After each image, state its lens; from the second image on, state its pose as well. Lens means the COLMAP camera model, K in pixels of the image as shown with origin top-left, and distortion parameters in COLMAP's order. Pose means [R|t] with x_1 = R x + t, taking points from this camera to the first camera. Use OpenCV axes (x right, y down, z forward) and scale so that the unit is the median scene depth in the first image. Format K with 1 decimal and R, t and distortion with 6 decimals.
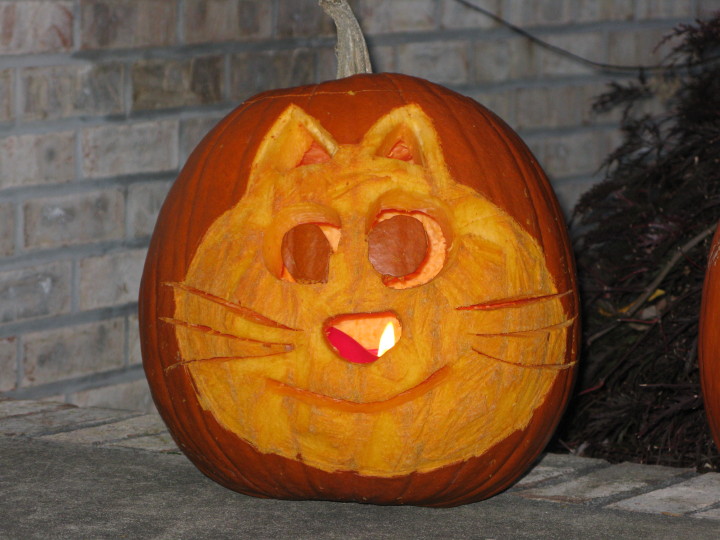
lens RADIAL K [[3500.4, 0, 411.6], [0, 3500.4, 268.9], [0, 0, 1]] dist [0.209174, 0.983463]
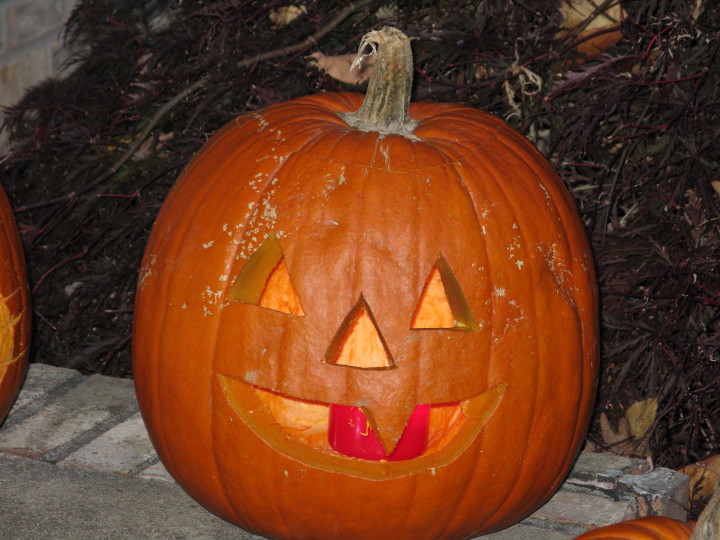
lens RADIAL K [[4195.0, 0, 339.4], [0, 4195.0, 297.1], [0, 0, 1]] dist [0.893228, 11.573590]
pose [[0.997731, -0.034774, 0.057655, 0.069818], [0.021680, 0.976620, 0.213876, -0.267100], [-0.063745, -0.212141, 0.975158, -0.265835]]
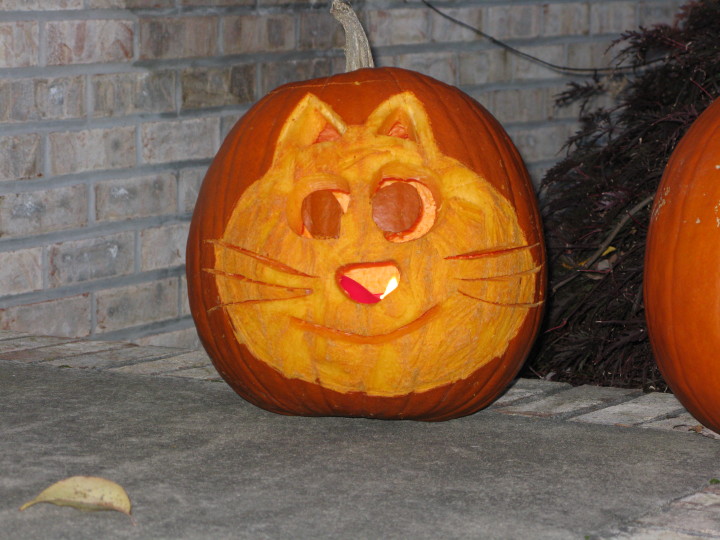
lens RADIAL K [[2809.8, 0, 392.4], [0, 2809.8, 282.5], [0, 0, 1]] dist [0.179381, 0.745599]
pose [[0.999914, -0.010657, -0.007659, 0.001830], [0.010747, 0.999873, 0.011771, 0.007887], [0.007533, -0.011852, 0.999901, 0.017789]]
